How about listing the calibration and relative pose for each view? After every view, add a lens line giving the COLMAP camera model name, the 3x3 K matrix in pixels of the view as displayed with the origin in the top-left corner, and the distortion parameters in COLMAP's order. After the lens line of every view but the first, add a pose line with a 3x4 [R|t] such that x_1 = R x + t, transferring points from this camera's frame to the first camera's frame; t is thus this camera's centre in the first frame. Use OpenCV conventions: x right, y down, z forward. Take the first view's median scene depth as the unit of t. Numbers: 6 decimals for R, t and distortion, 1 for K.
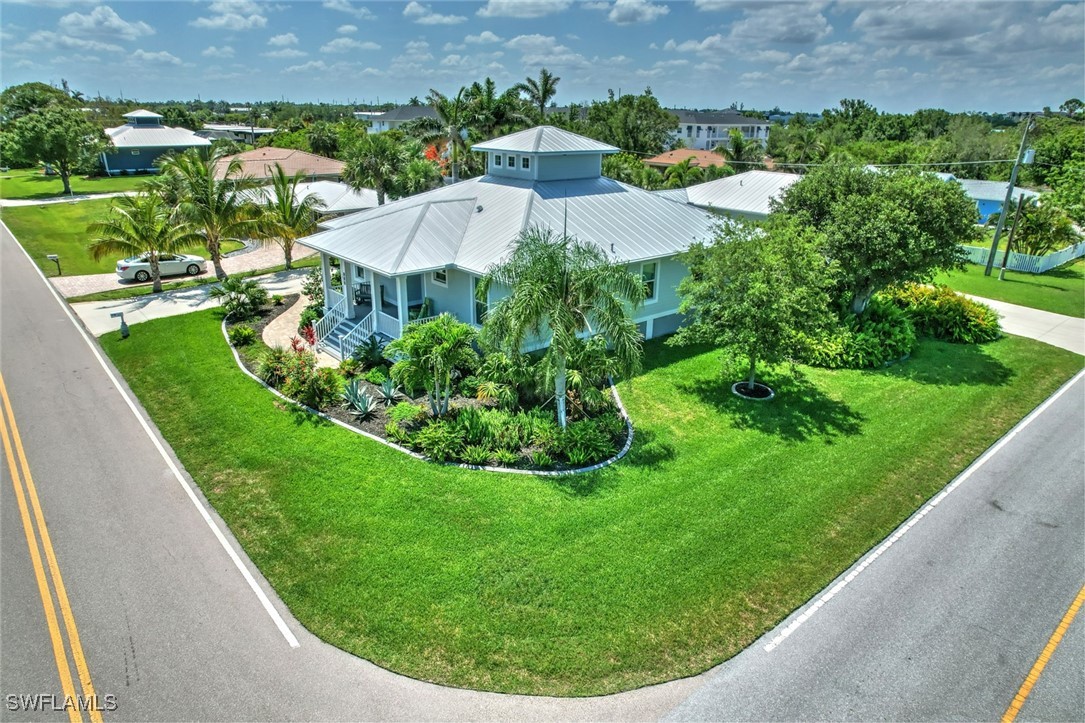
lens RADIAL K [[690.3, 0, 542.9], [0, 690.3, 366.5], [0, 0, 1]] dist [-0.084630, 0.084936]
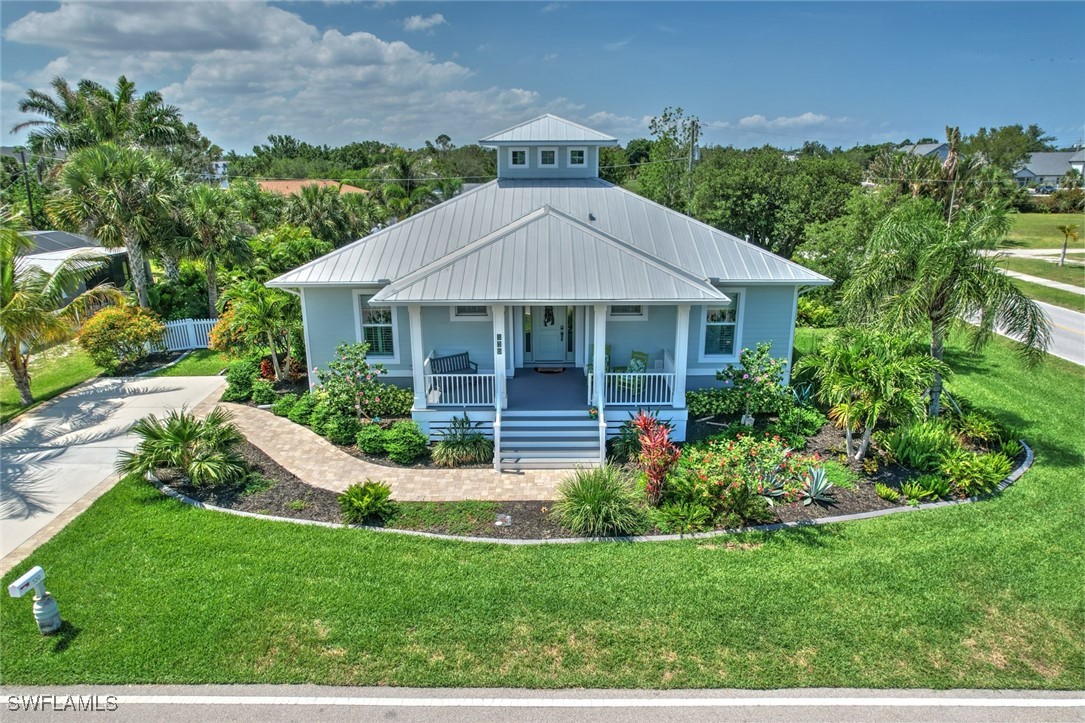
lens RADIAL K [[690.3, 0, 542.9], [0, 690.3, 366.5], [0, 0, 1]] dist [-0.084630, 0.084936]
pose [[0.651013, -0.236515, 0.721278, -0.692660], [0.277810, 0.958531, 0.063566, -0.134208], [-0.706402, 0.158996, 0.689722, 0.547186]]
